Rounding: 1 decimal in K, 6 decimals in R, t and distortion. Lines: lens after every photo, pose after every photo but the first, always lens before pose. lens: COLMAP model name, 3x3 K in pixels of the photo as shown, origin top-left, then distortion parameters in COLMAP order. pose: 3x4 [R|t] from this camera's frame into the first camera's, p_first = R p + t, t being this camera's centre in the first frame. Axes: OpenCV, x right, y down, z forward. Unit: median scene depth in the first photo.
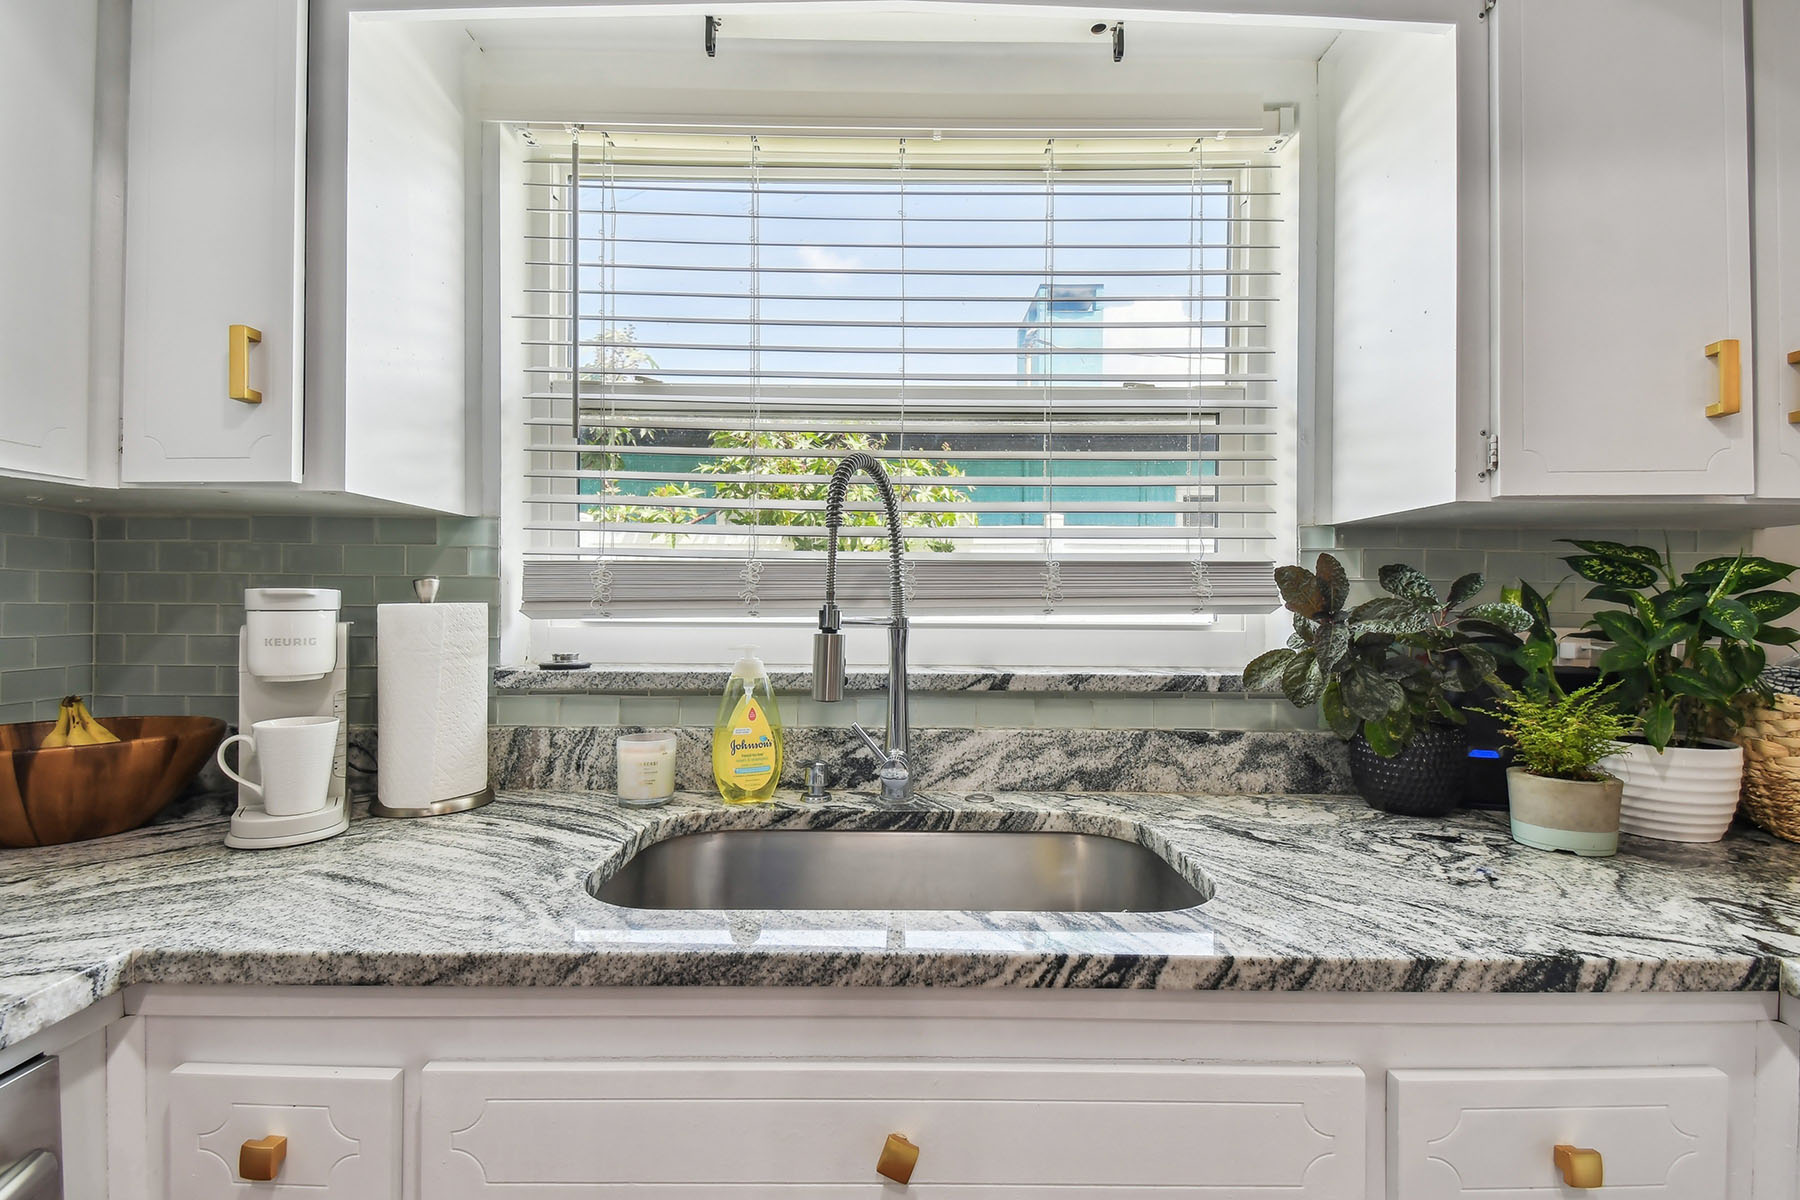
lens RADIAL K [[827.4, 0, 897.4], [0, 827.4, 600.8], [0, 0, 1]] dist [0.029711, -0.006617]
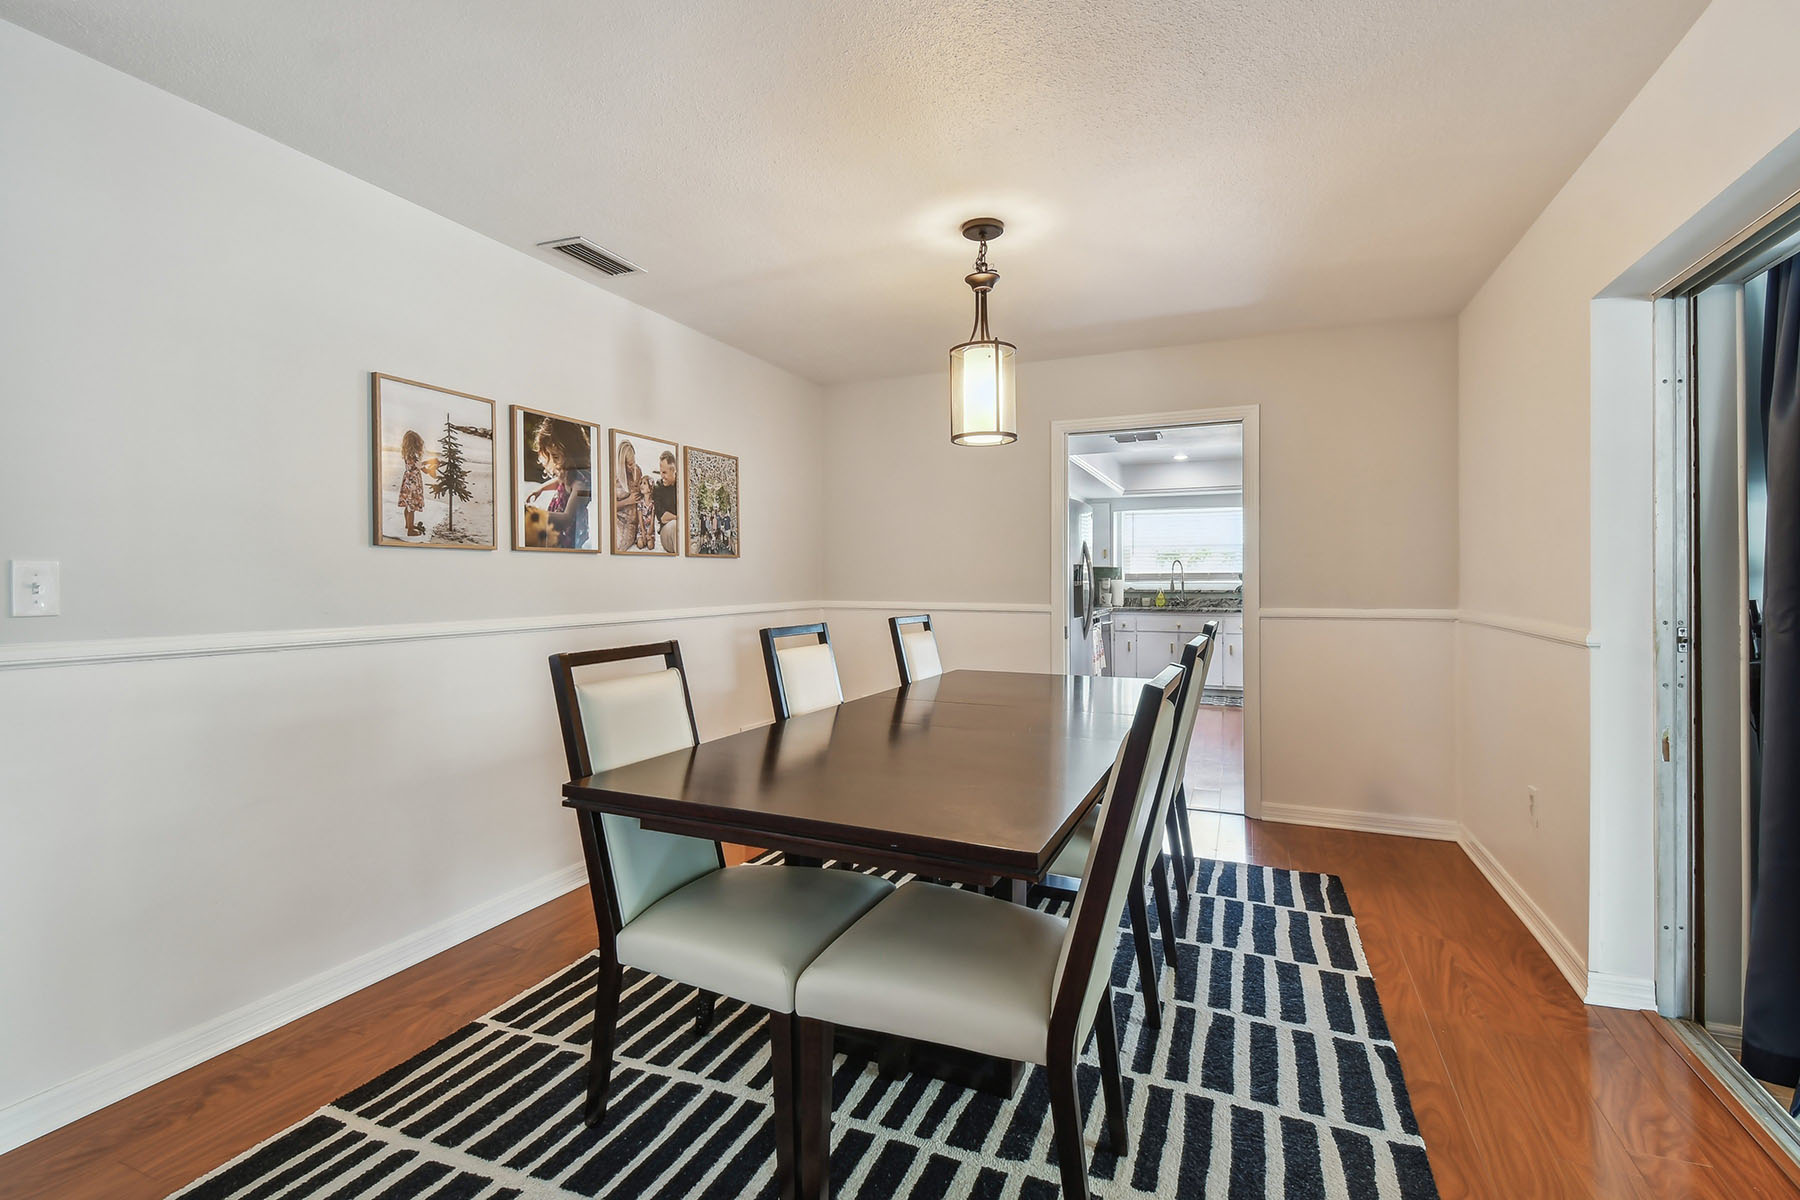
lens RADIAL K [[827.4, 0, 891.5], [0, 827.4, 581.6], [0, 0, 1]] dist [0.029711, -0.006617]
pose [[0.912934, -0.005190, -0.408074, 0.615827], [0.006639, 0.999976, 0.002135, -0.010933], [0.408053, -0.004658, 0.912946, -6.397767]]
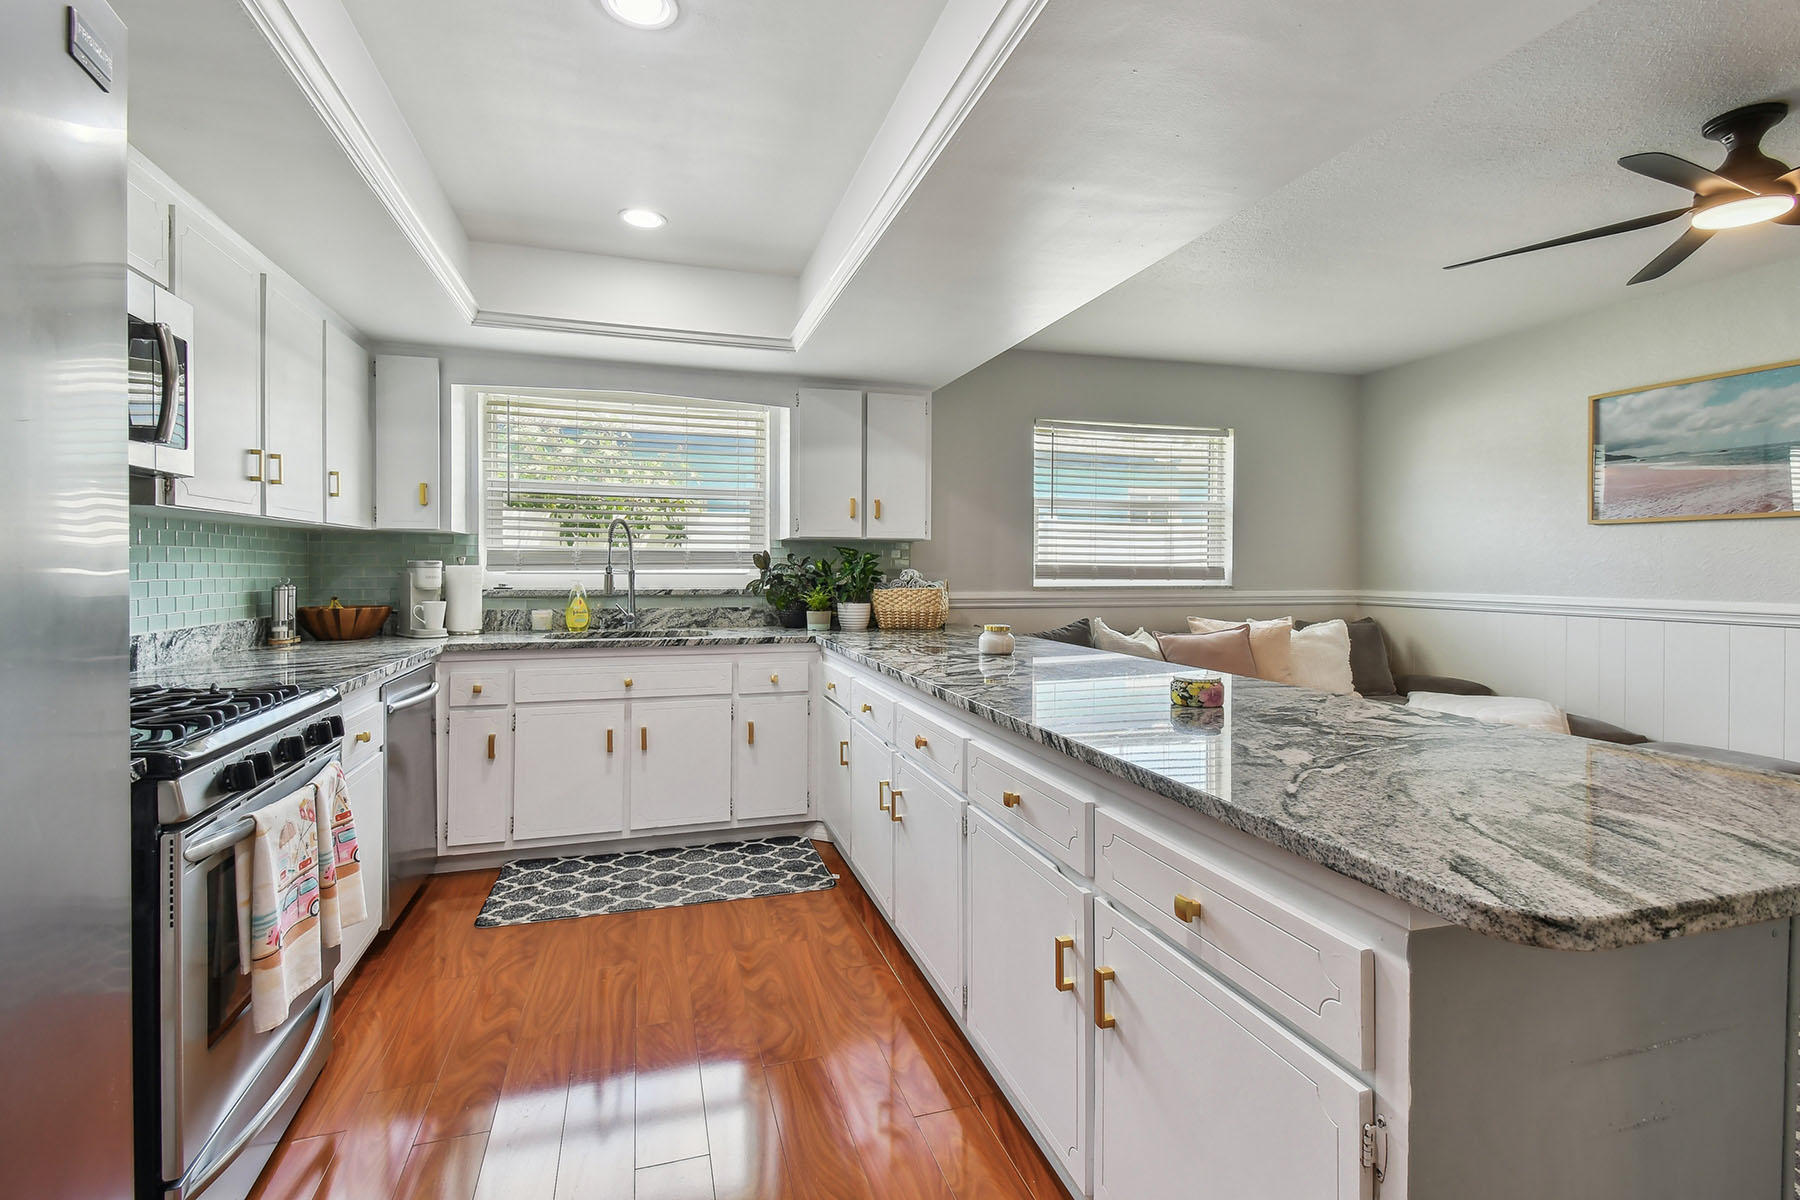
lens RADIAL K [[827.4, 0, 917.6], [0, 827.4, 582.8], [0, 0, 1]] dist [0.029711, -0.006617]
pose [[0.953269, -0.007275, 0.302035, 0.081220], [0.000212, 0.999726, 0.023412, -0.005138], [-0.302123, -0.022254, 0.953009, -2.202580]]
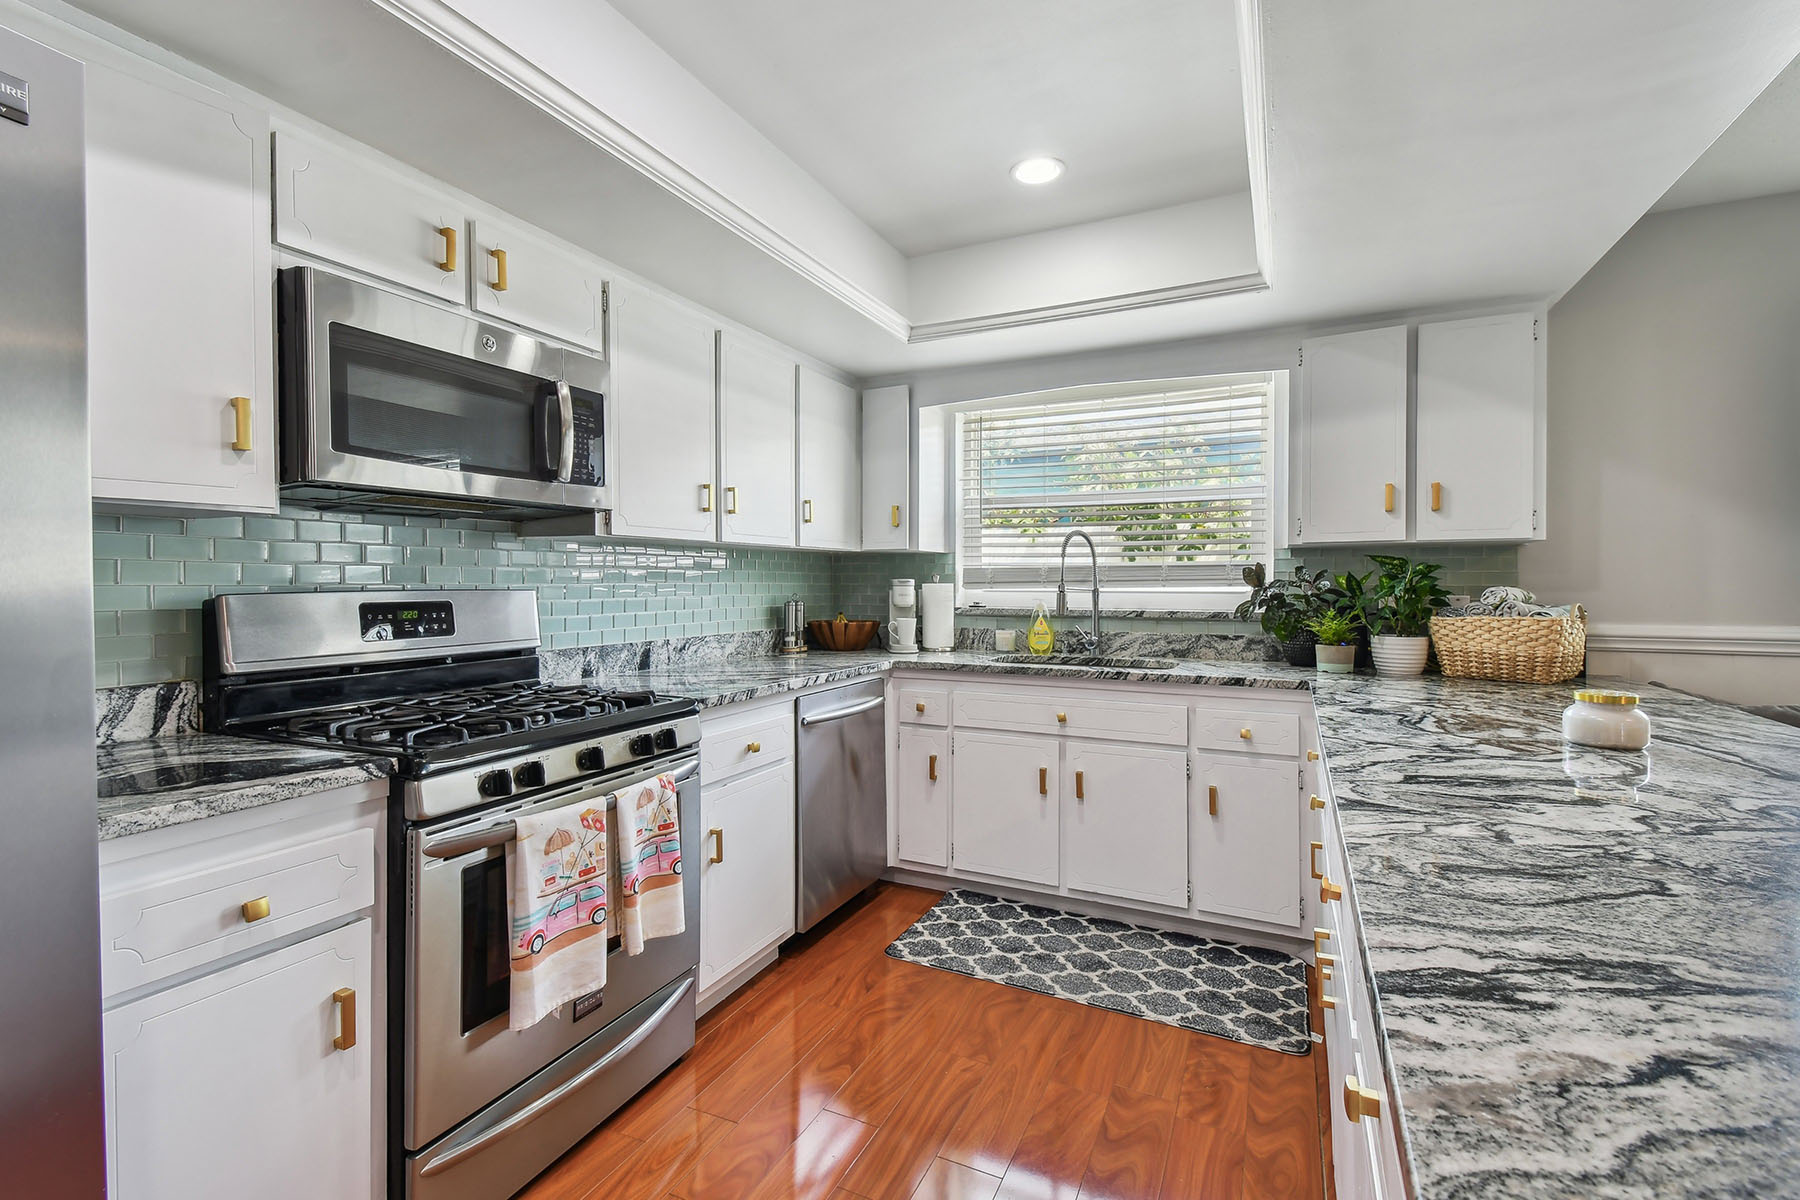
lens RADIAL K [[827.4, 0, 879.9], [0, 827.4, 588.7], [0, 0, 1]] dist [0.029711, -0.006617]
pose [[0.893012, -0.002078, -0.450027, 0.578621], [0.006764, 0.999938, 0.008807, -0.006945], [0.449981, -0.010909, 0.892971, -1.690516]]
